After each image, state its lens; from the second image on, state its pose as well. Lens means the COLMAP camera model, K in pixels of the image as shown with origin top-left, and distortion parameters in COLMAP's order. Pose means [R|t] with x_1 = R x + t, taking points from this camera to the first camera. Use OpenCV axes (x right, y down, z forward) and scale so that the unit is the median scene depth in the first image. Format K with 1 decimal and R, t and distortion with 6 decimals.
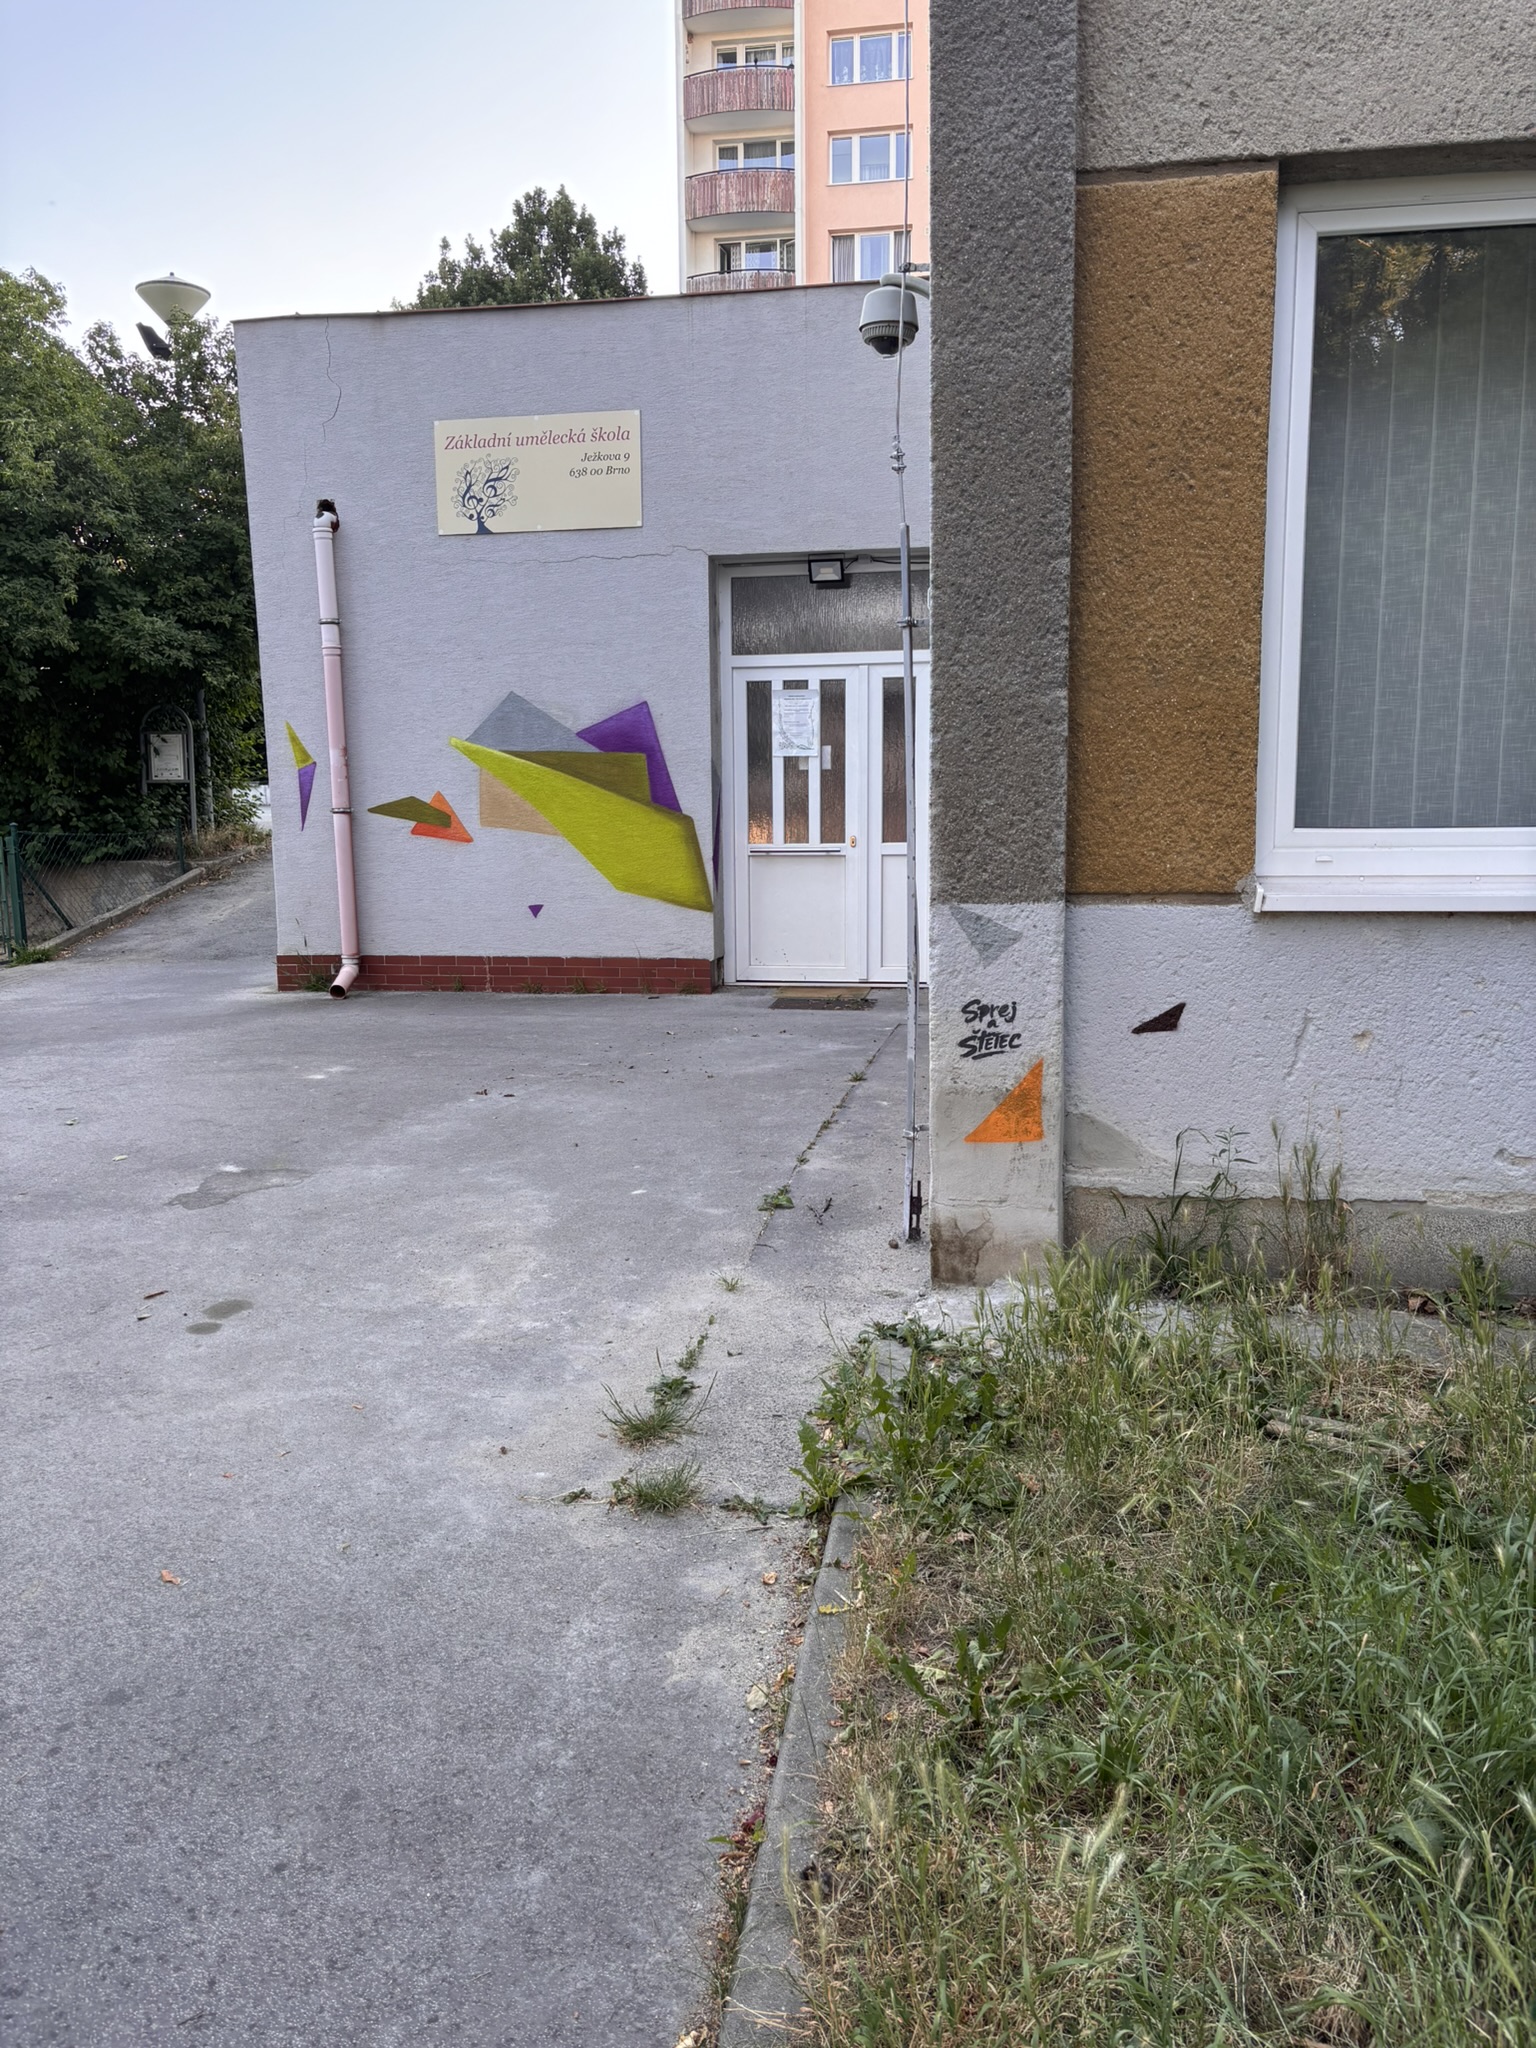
lens RADIAL K [[1525.4, 0, 768.0], [0, 1525.4, 1024.0], [0, 0, 1]] dist [0.004689, 0.000002]
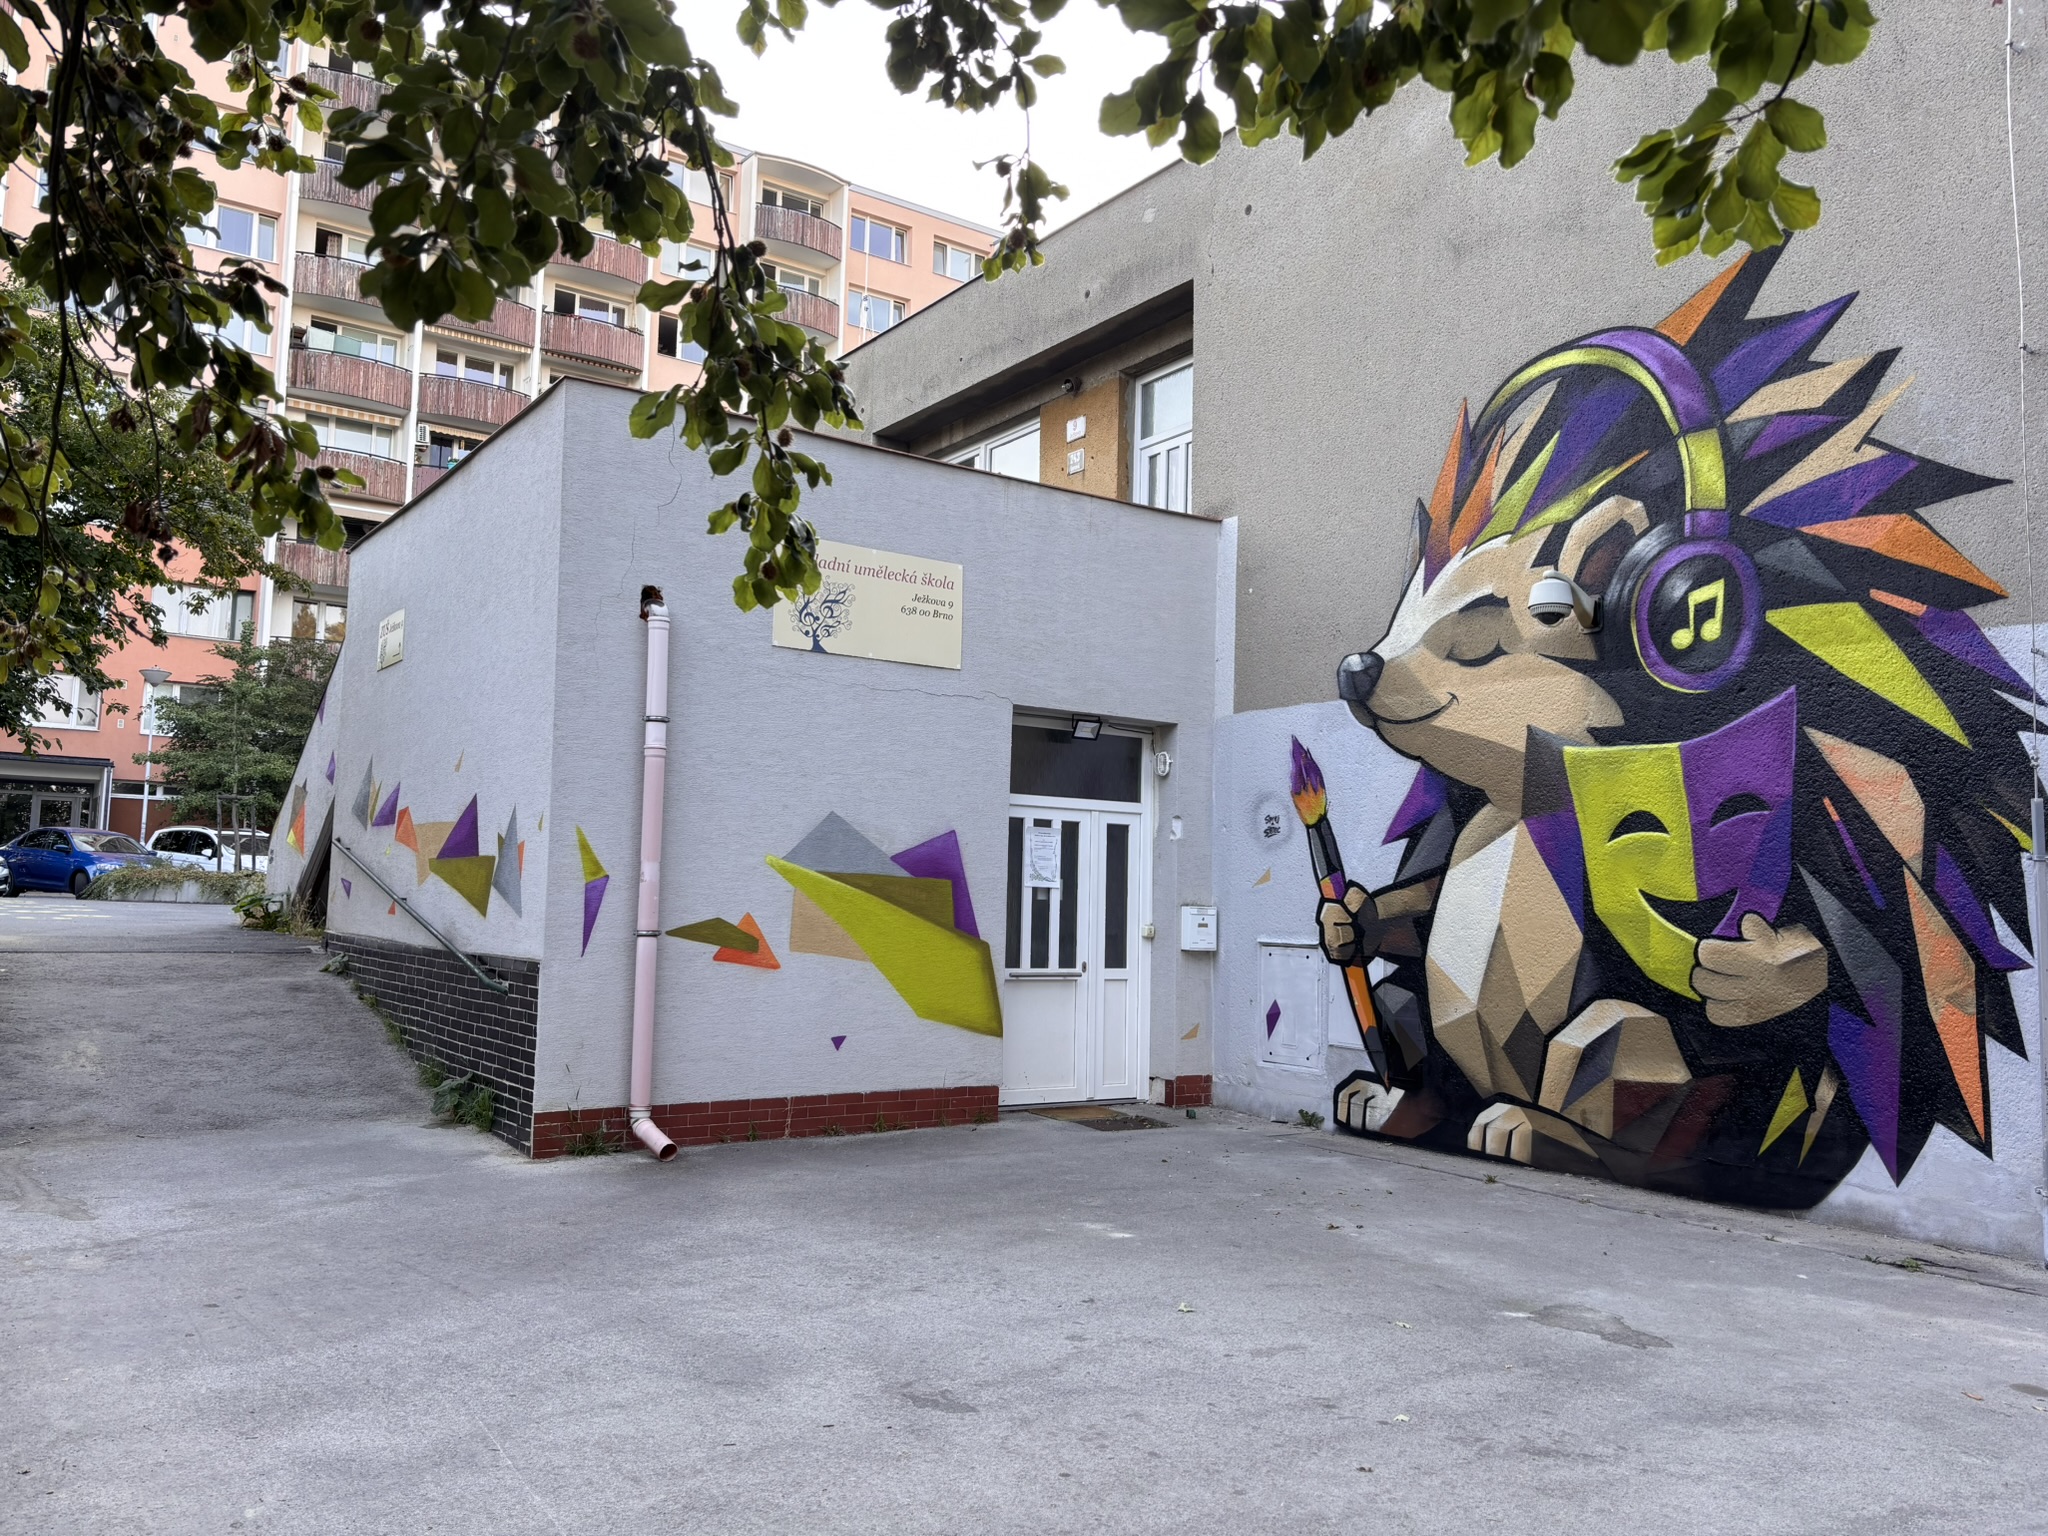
lens RADIAL K [[1529.2, 0, 1024.0], [0, 1529.2, 768.0], [0, 0, 1]] dist [0.243524, -0.291722]
pose [[0.706316, 0.088288, 0.702370, -0.765936], [0.076113, 0.976969, -0.199346, -0.042025], [-0.703793, 0.194261, 0.683328, 0.246549]]
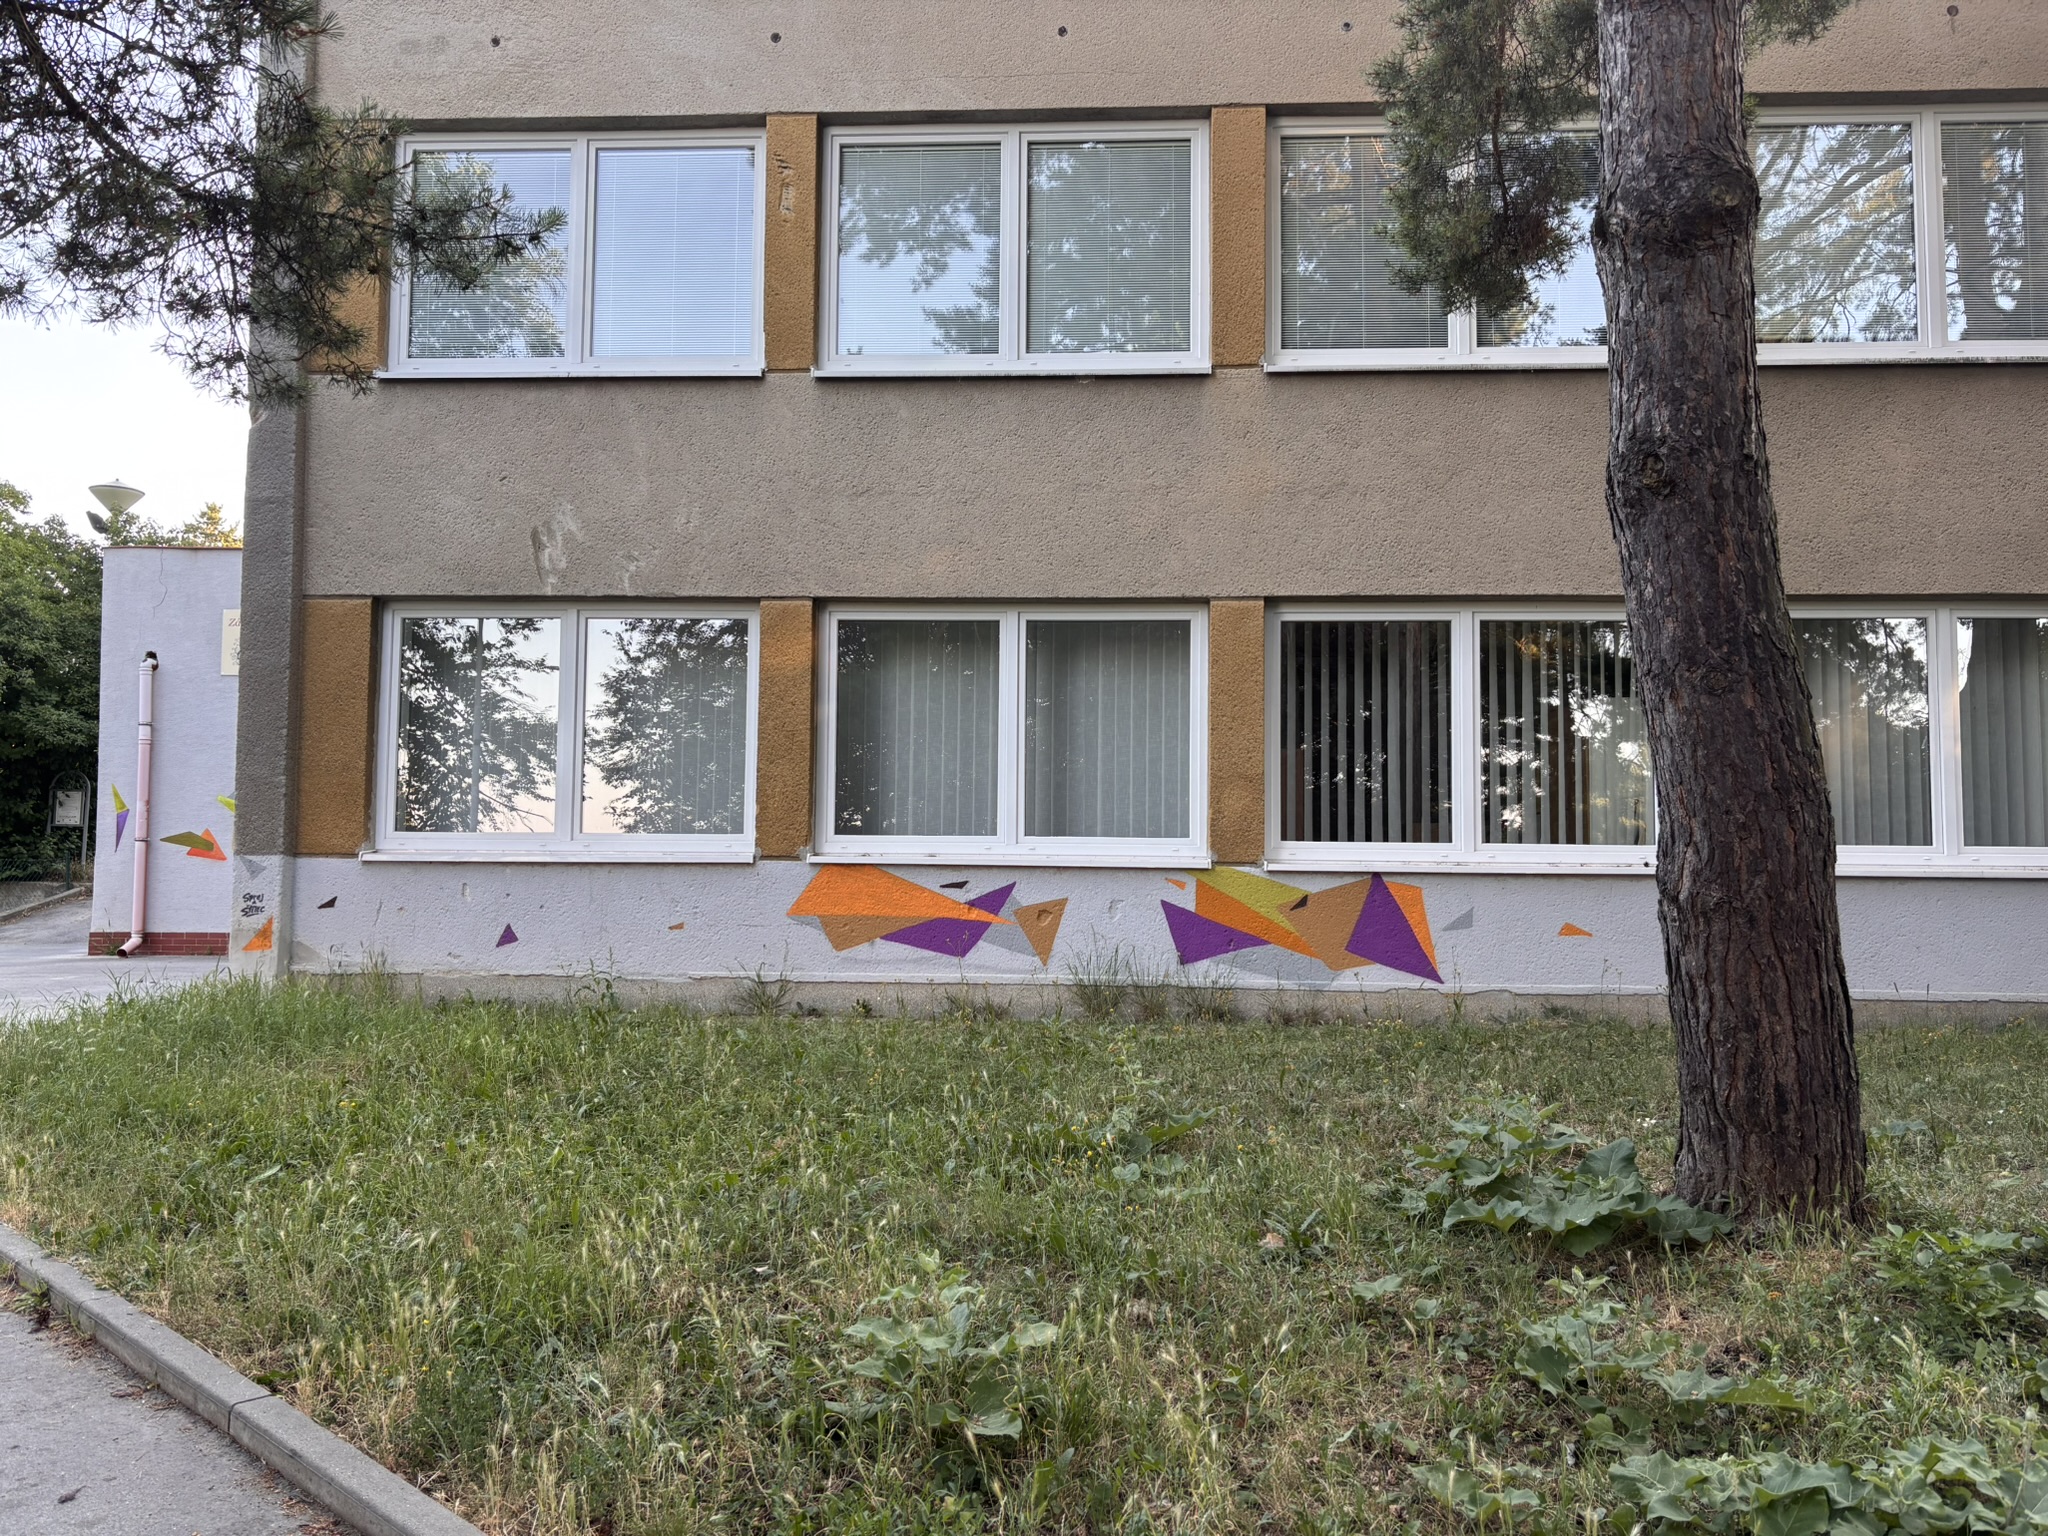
lens RADIAL K [[1525.4, 0, 1024.0], [0, 1525.4, 768.0], [0, 0, 1]] dist [0.004689, 0.000002]
pose [[0.992392, 0.027775, 0.119948, 0.446478], [-0.001045, 0.976088, -0.217372, 0.134229], [-0.123118, 0.215593, 0.968691, -0.677795]]
